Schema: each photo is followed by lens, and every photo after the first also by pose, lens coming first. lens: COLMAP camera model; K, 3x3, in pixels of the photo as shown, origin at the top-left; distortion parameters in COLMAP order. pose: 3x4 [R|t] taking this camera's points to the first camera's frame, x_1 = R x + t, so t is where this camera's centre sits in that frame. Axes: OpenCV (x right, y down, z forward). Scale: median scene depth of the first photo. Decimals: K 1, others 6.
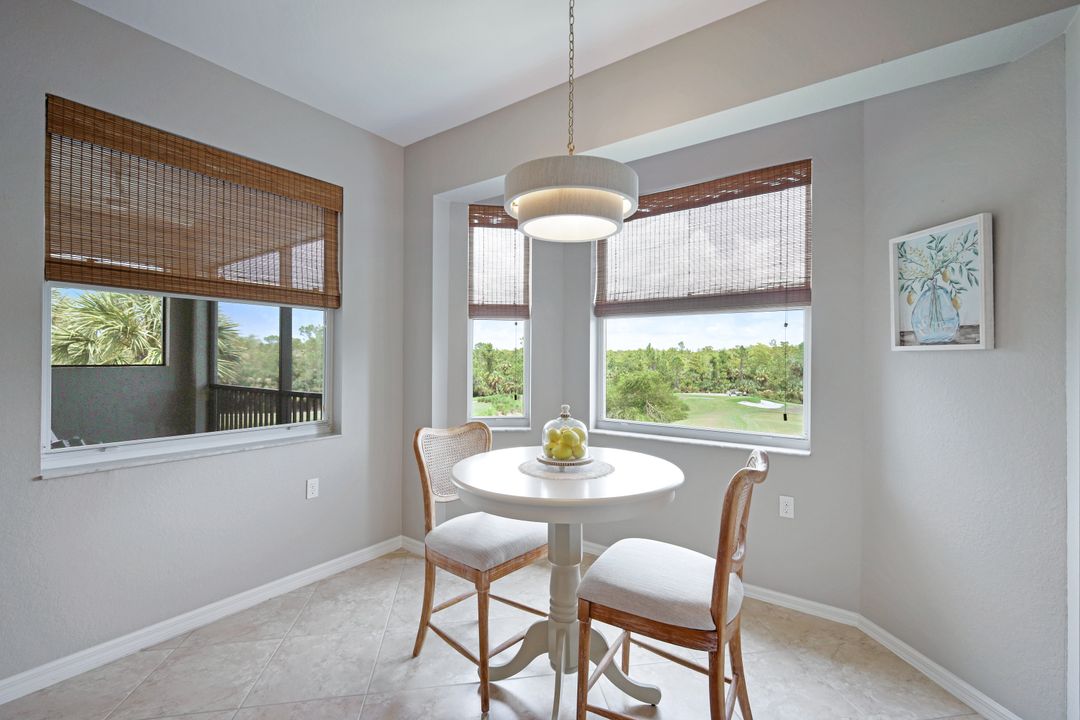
lens RADIAL K [[481.3, 0, 533.9], [0, 481.3, 360.8], [0, 0, 1]] dist [0.002398, 0.002048]
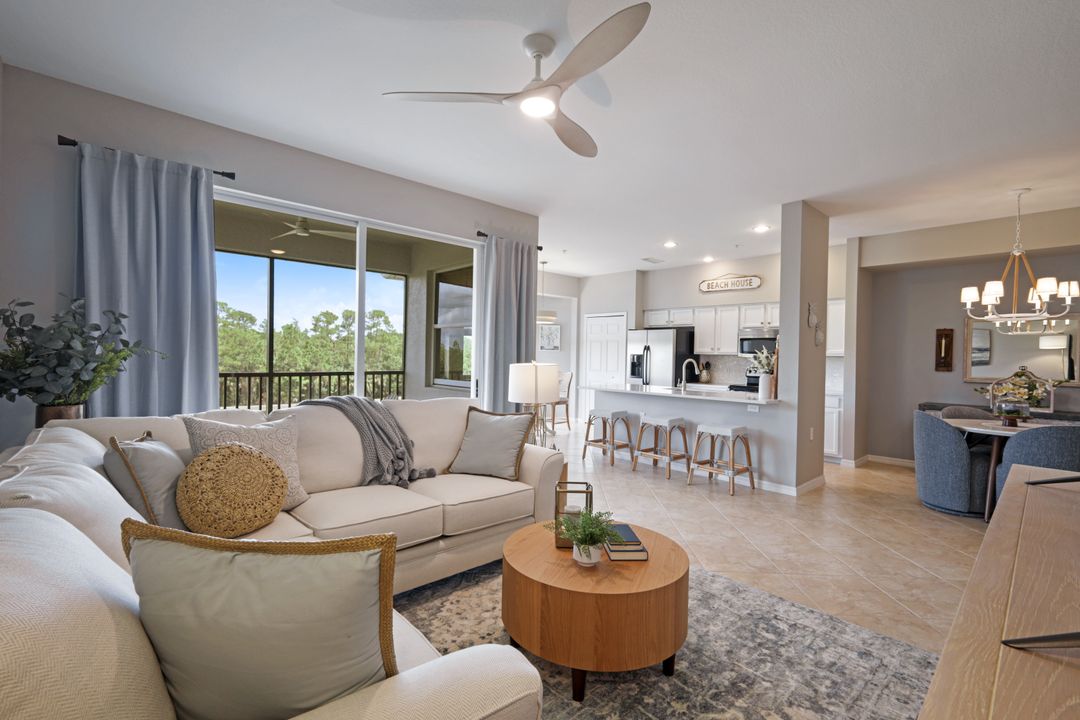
lens RADIAL K [[481.3, 0, 545.9], [0, 481.3, 353.3], [0, 0, 1]] dist [0.002398, 0.002048]
pose [[0.189236, 0.005218, 0.981918, -2.779896], [-0.015863, 0.999872, -0.002256, 0.008872], [-0.981804, -0.015149, 0.189294, 0.105084]]
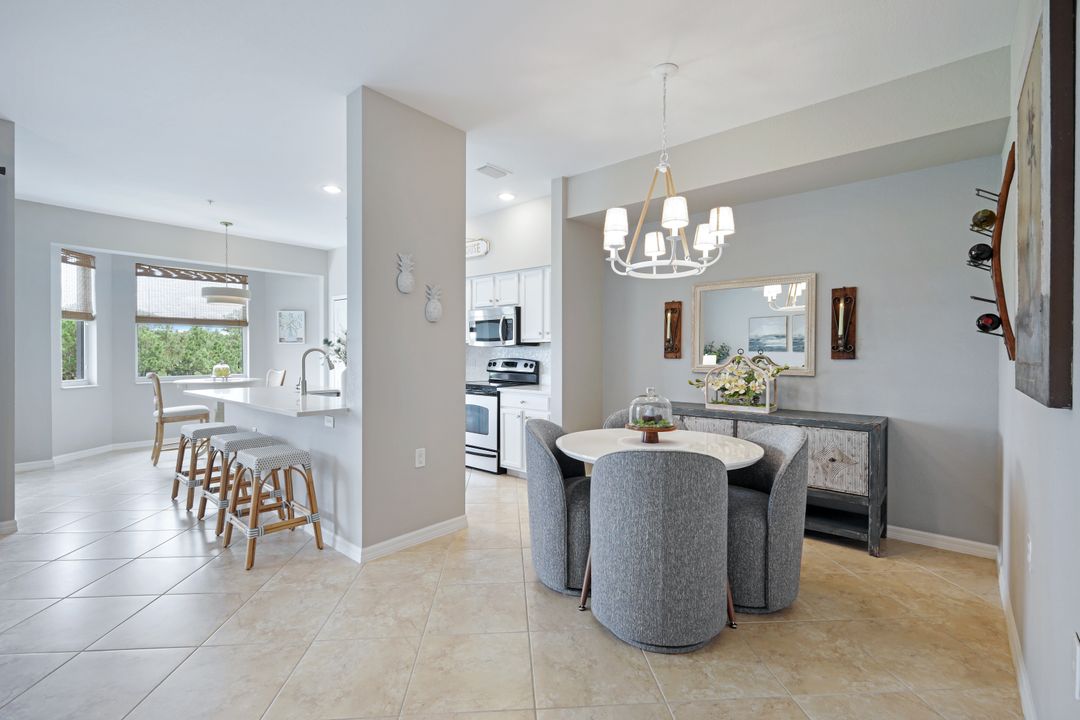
lens RADIAL K [[485.1, 0, 542.5], [0, 485.1, 358.1], [0, 0, 1]] dist [0.003958, -0.000242]
pose [[0.089260, -0.014228, 0.995907, -1.984052], [0.003752, 0.999896, 0.013948, 0.030509], [-0.996001, 0.002491, 0.089304, -0.918536]]
